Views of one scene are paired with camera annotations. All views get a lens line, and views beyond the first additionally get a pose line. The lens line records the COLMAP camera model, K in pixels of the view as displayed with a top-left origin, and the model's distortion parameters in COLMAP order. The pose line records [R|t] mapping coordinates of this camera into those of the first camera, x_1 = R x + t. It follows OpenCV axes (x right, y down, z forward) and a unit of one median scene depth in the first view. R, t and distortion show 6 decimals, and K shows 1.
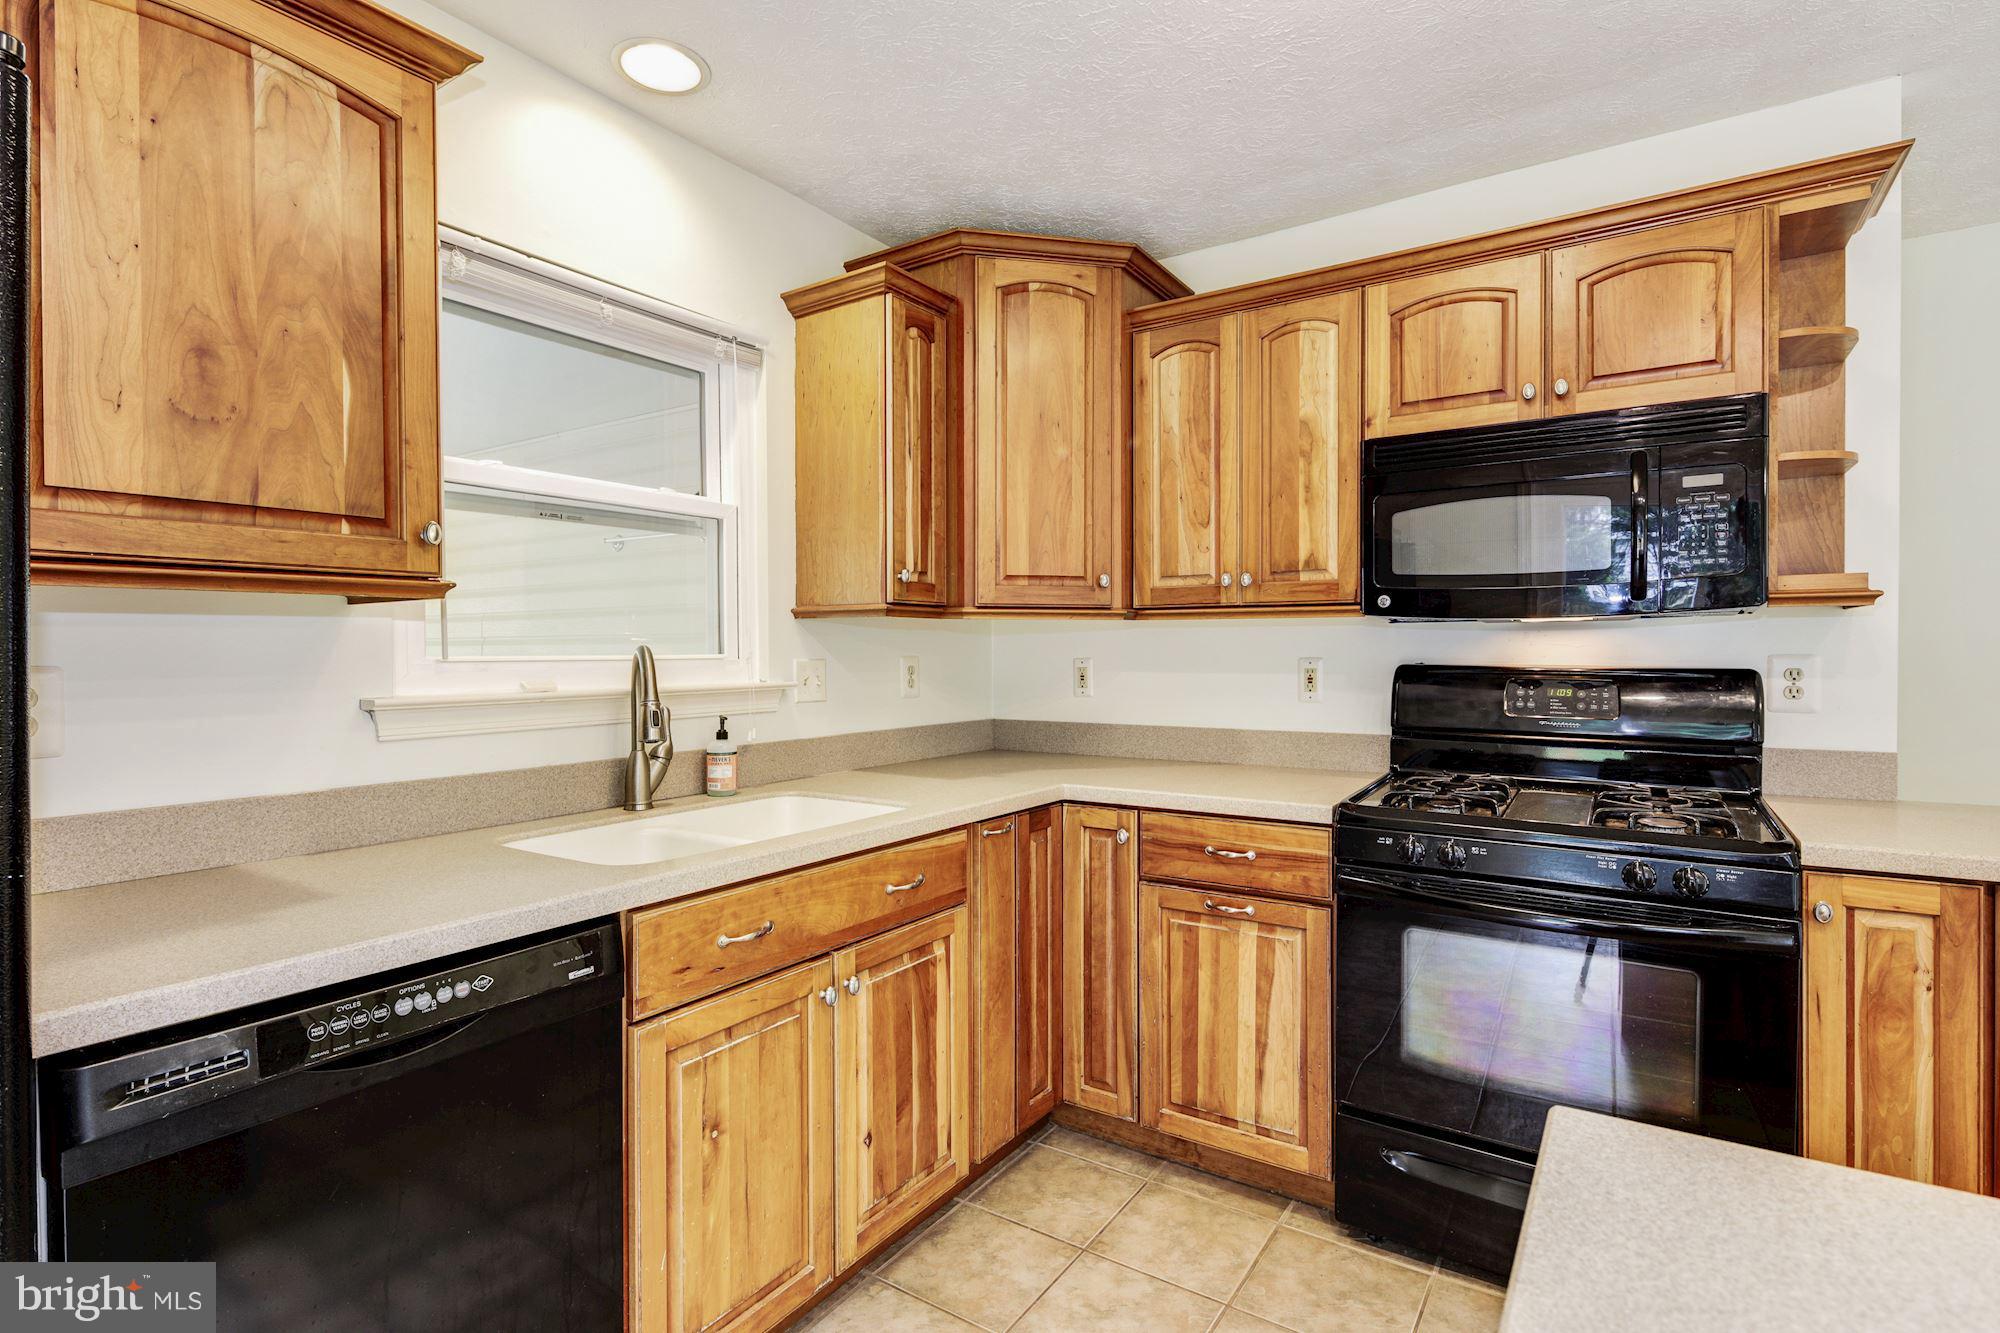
lens RADIAL K [[968.9, 0, 1003.8], [0, 968.9, 659.5], [0, 0, 1]] dist [0.002919, -0.002408]
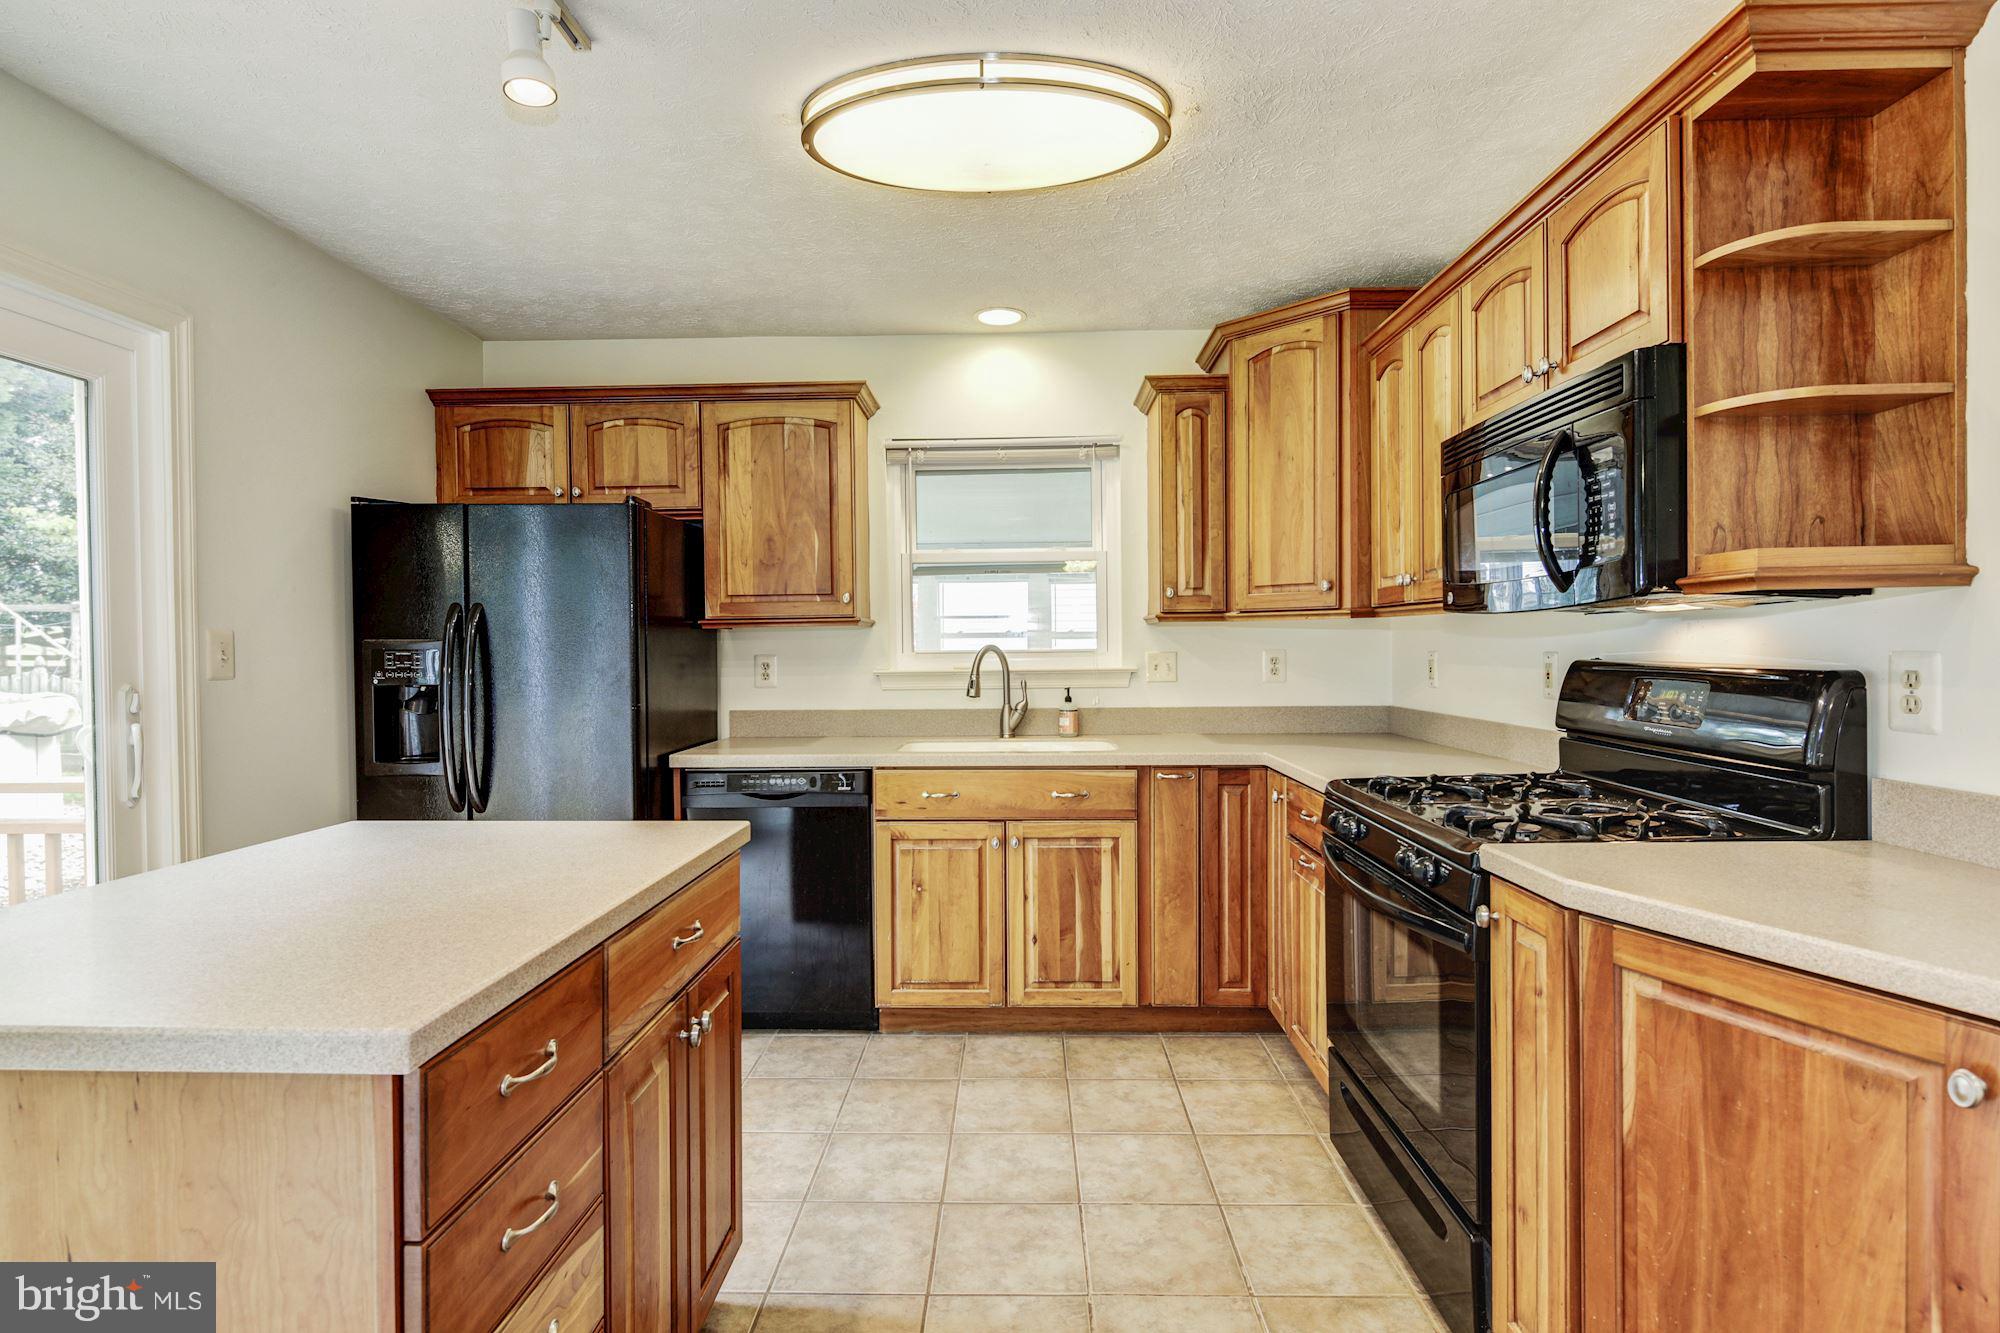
lens RADIAL K [[968.9, 0, 1003.5], [0, 968.9, 661.0], [0, 0, 1]] dist [0.002919, -0.002408]
pose [[0.535176, 0.011893, -0.844657, 1.109263], [0.000229, 0.999899, 0.014224, -0.008878], [0.844741, -0.007806, 0.535119, 0.056315]]
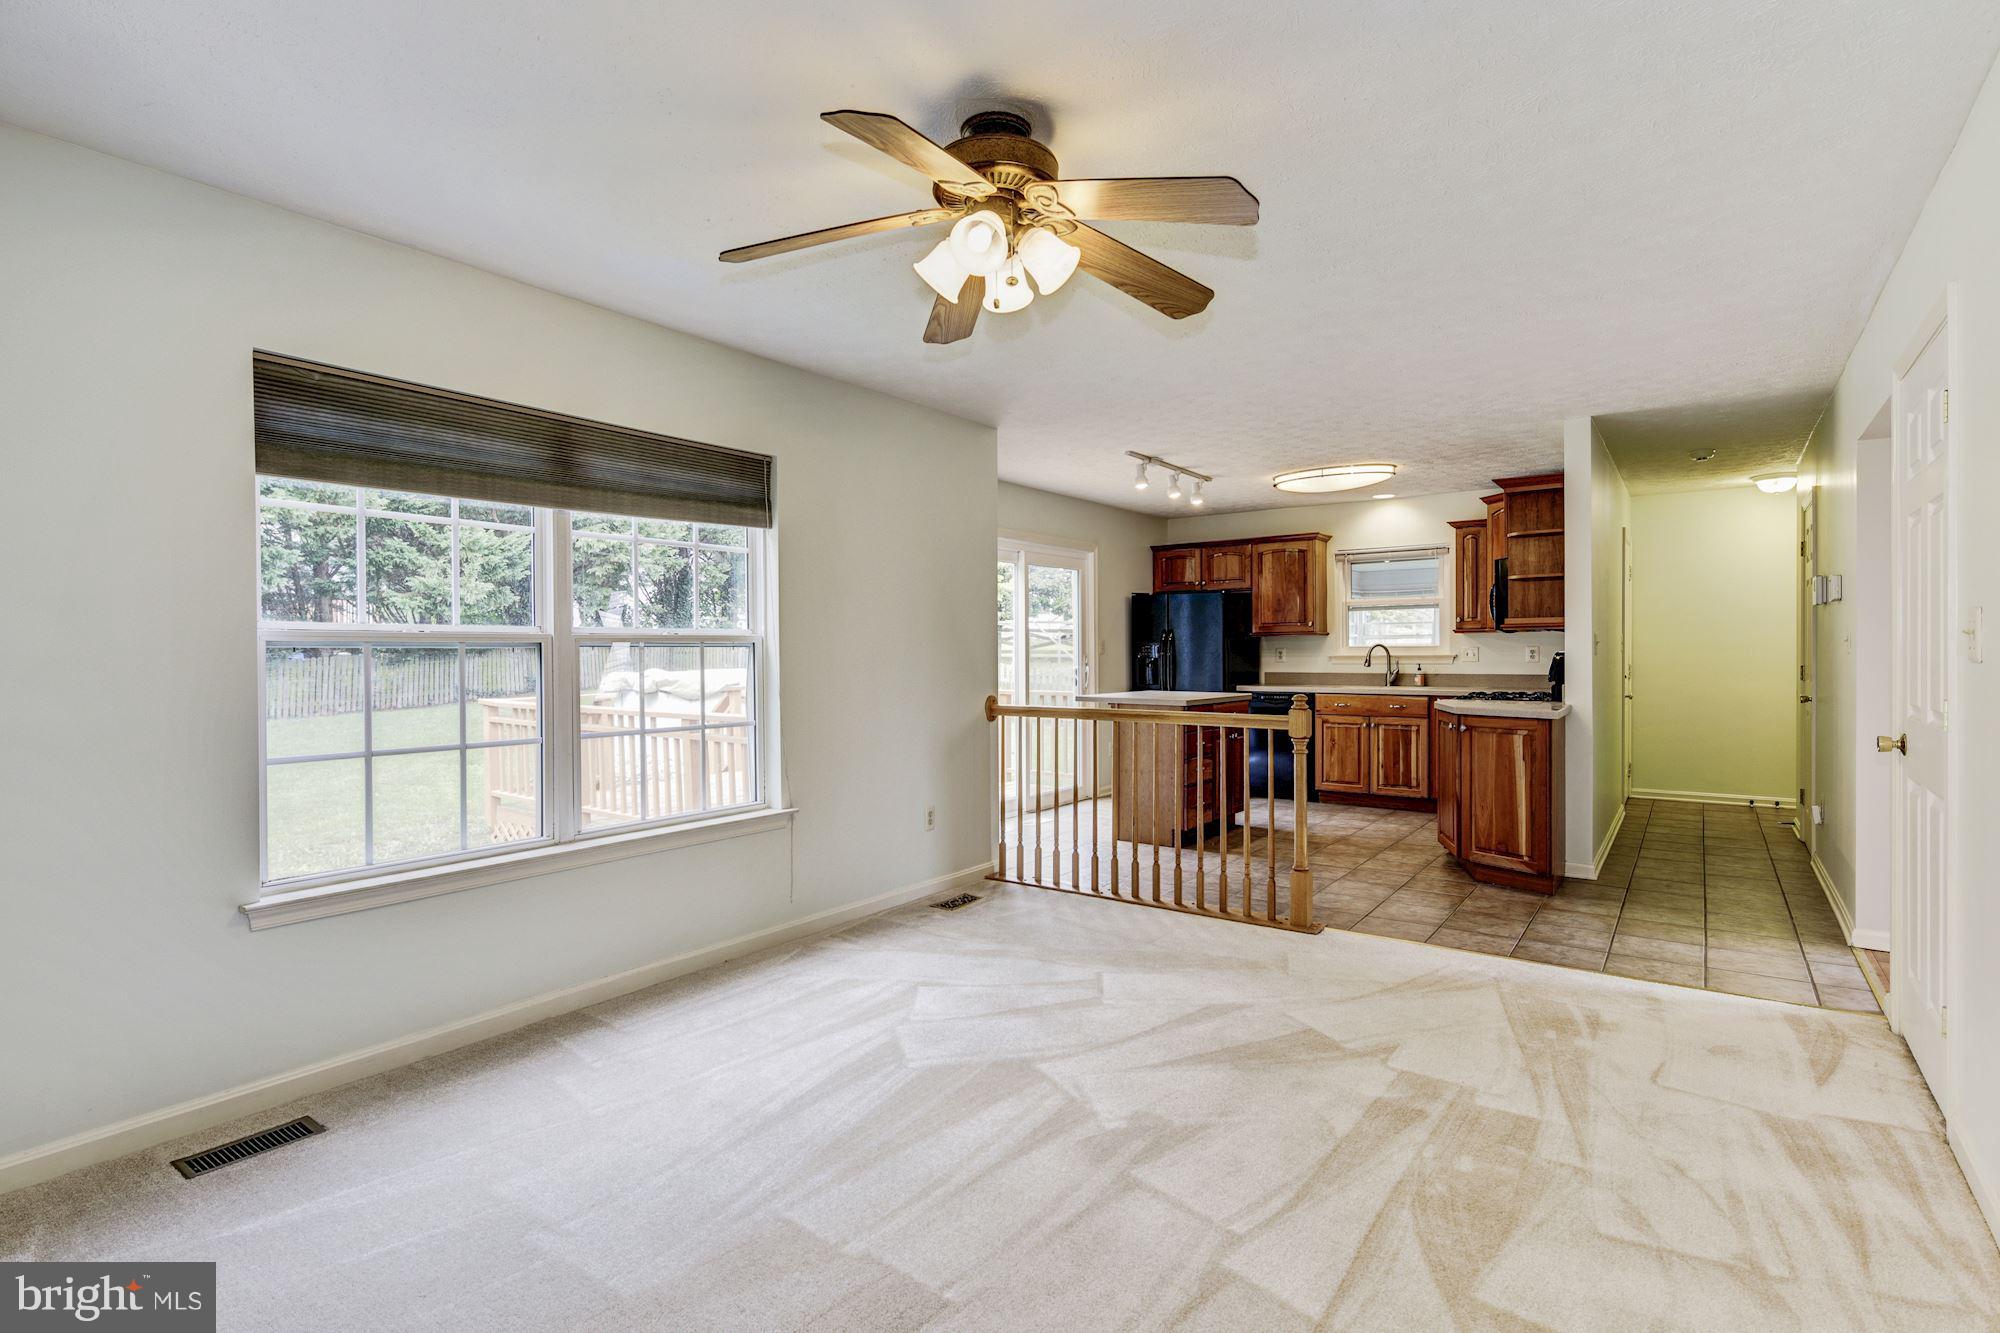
lens RADIAL K [[968.9, 0, 992.5], [0, 968.9, 661.4], [0, 0, 1]] dist [0.002919, -0.002408]
pose [[-0.051135, 0.018882, -0.998513, 3.535921], [0.000270, 0.999821, 0.018893, -0.015661], [0.998692, 0.000697, -0.051131, -0.365418]]
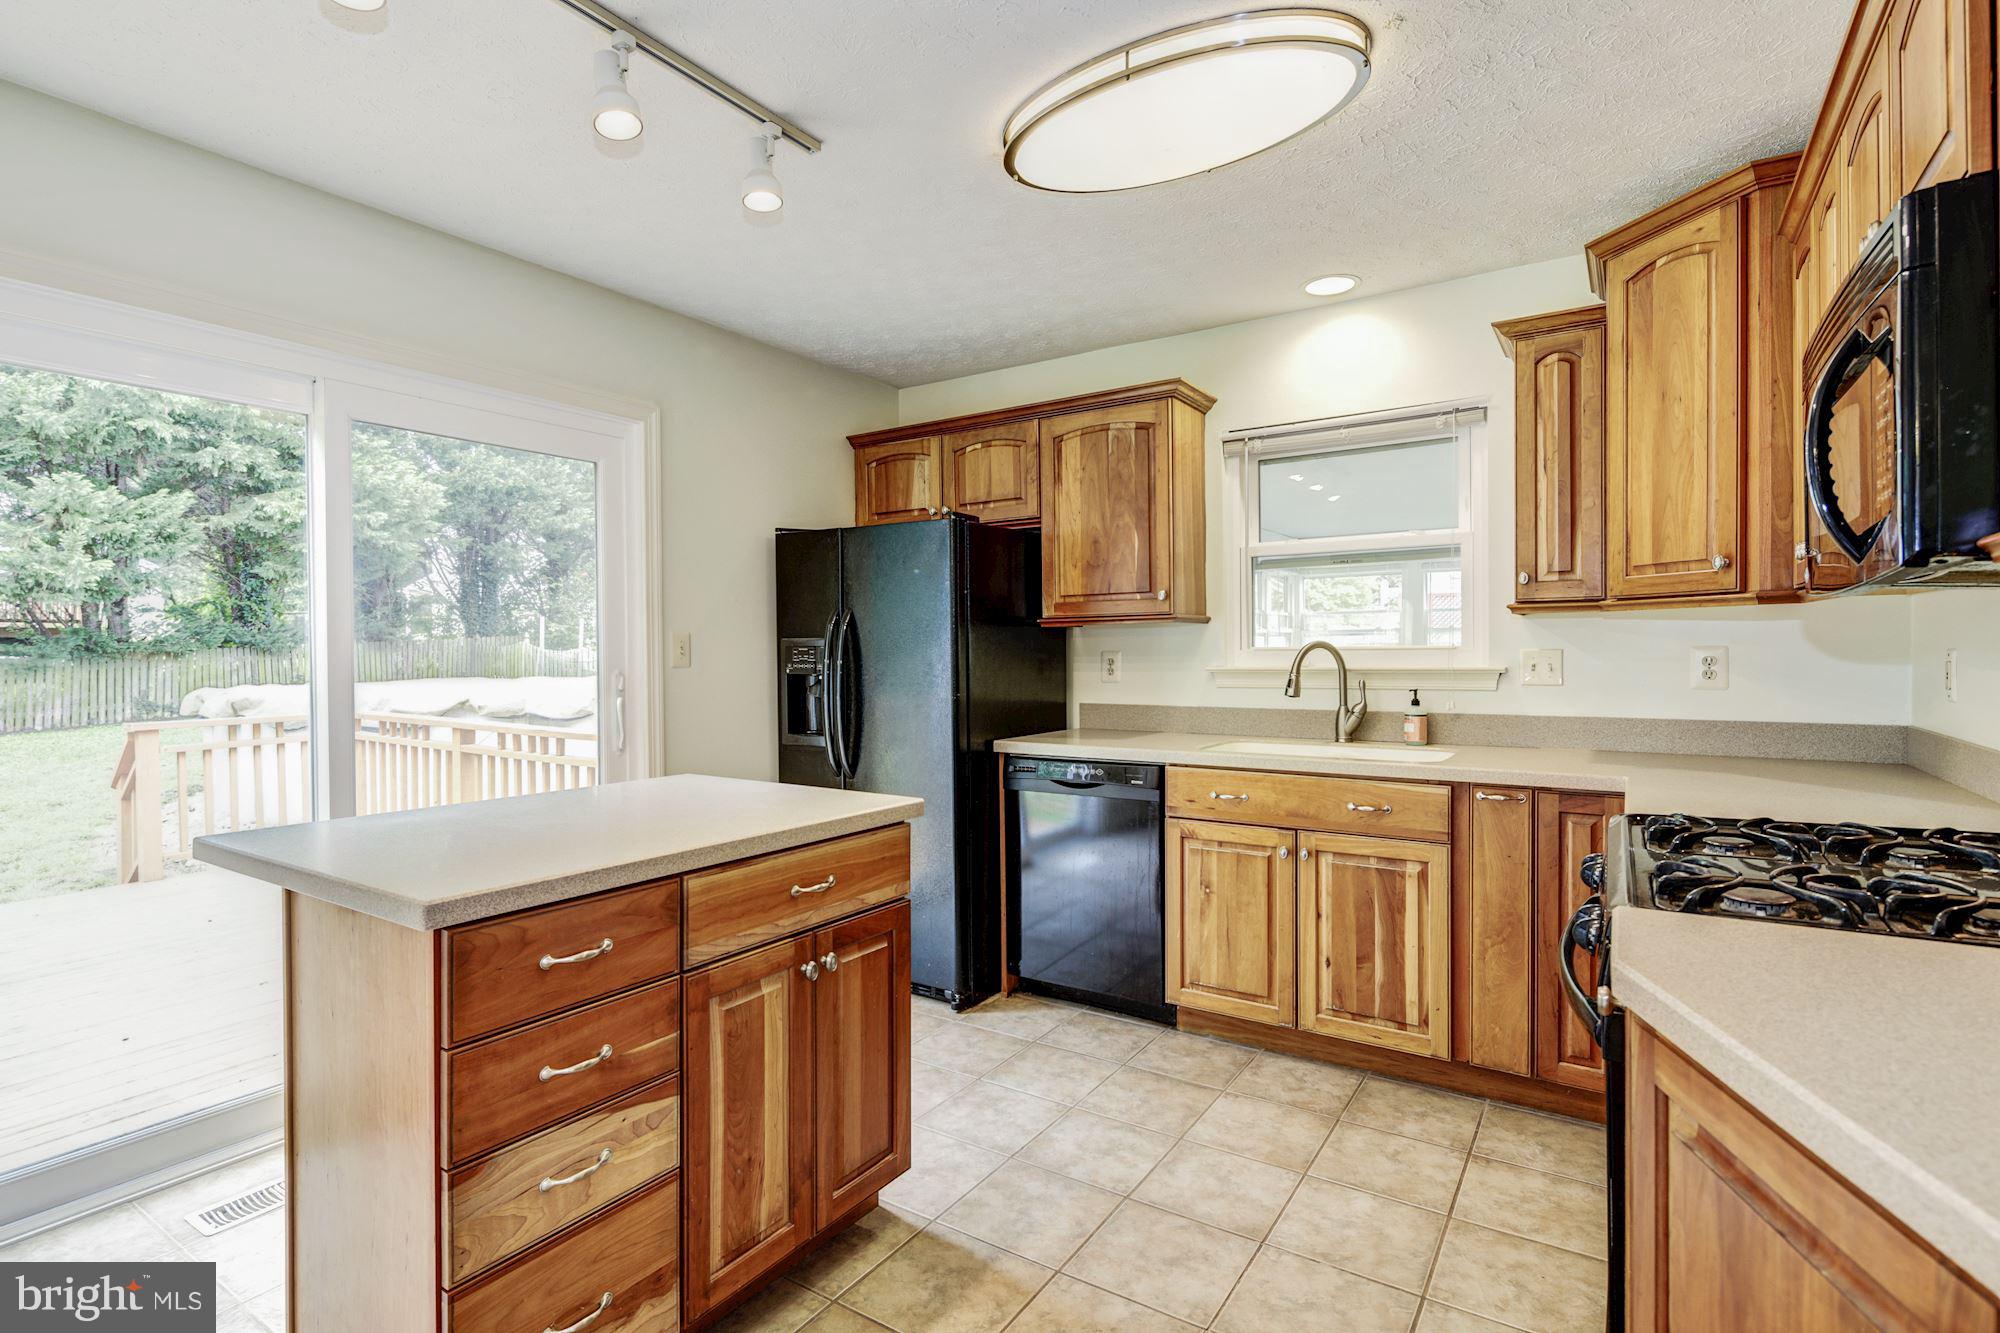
lens RADIAL K [[968.9, 0, 998.1], [0, 968.9, 662.4], [0, 0, 1]] dist [0.002919, -0.002408]
pose [[0.003545, 0.018934, -0.999814, 1.239764], [0.001088, 0.999820, 0.018938, -0.009112], [0.999993, -0.001155, 0.003524, 0.423053]]
